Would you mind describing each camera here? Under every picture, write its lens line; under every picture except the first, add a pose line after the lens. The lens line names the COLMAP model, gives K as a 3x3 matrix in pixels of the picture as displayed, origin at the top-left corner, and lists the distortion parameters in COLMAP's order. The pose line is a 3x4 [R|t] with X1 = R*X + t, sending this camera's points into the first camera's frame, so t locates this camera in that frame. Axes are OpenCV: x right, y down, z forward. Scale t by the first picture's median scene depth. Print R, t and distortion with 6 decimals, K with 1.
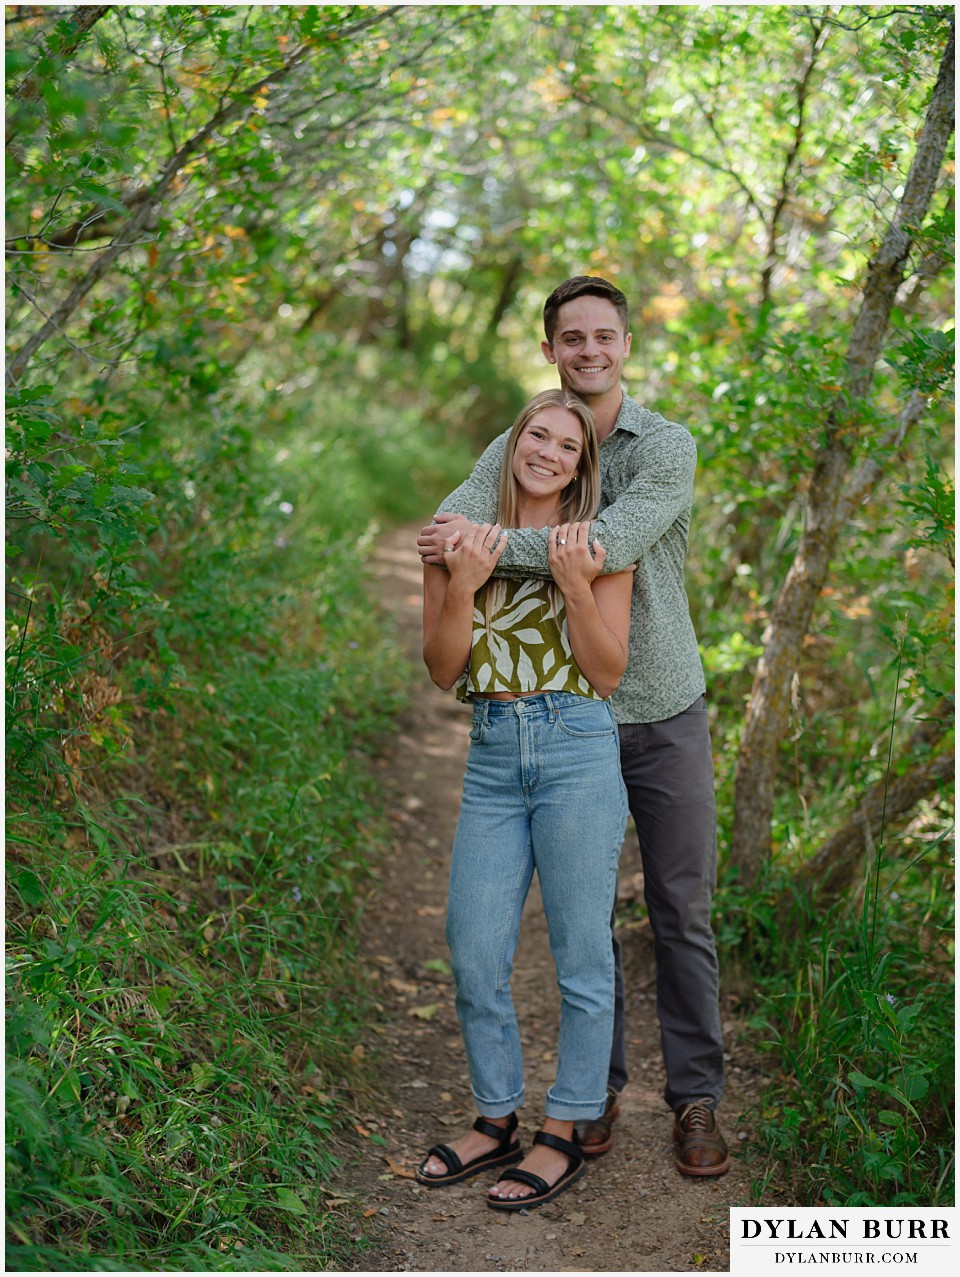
lens RADIAL K [[1847.3, 0, 480.0], [0, 1847.3, 638.5], [0, 0, 1]] dist [-0.034823, -0.043717]
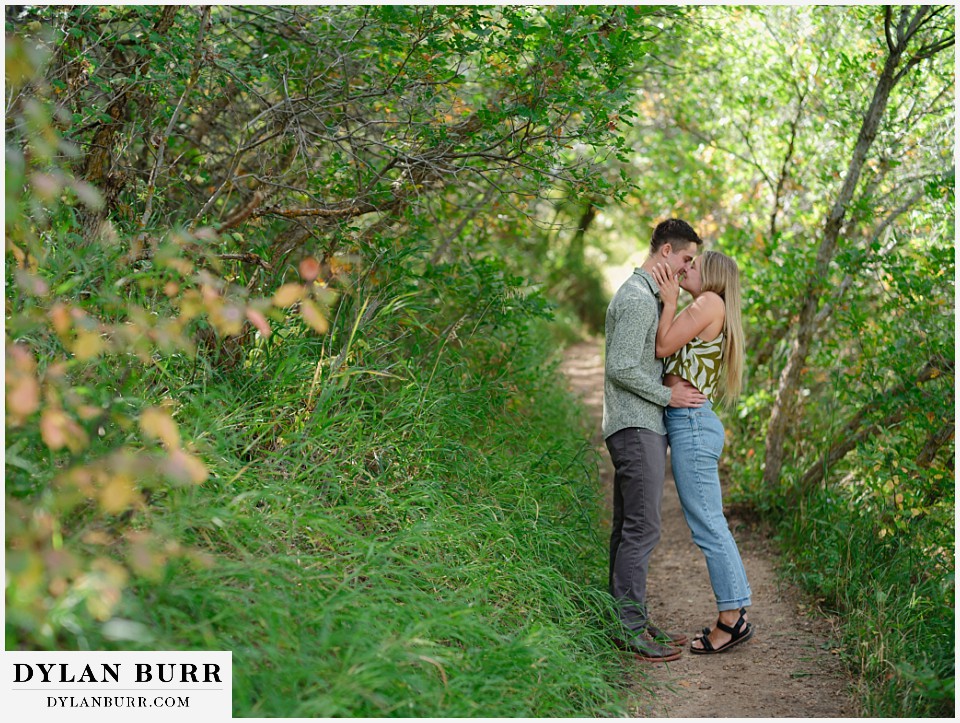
lens RADIAL K [[1388.7, 0, 480.0], [0, 1388.7, 361.5], [0, 0, 1]] dist [-0.034823, -0.043717]
pose [[0.999068, 0.023171, -0.036430, -0.097695], [-0.025854, 0.996850, -0.074983, 0.072650], [0.034578, 0.075855, 0.996519, -0.458193]]
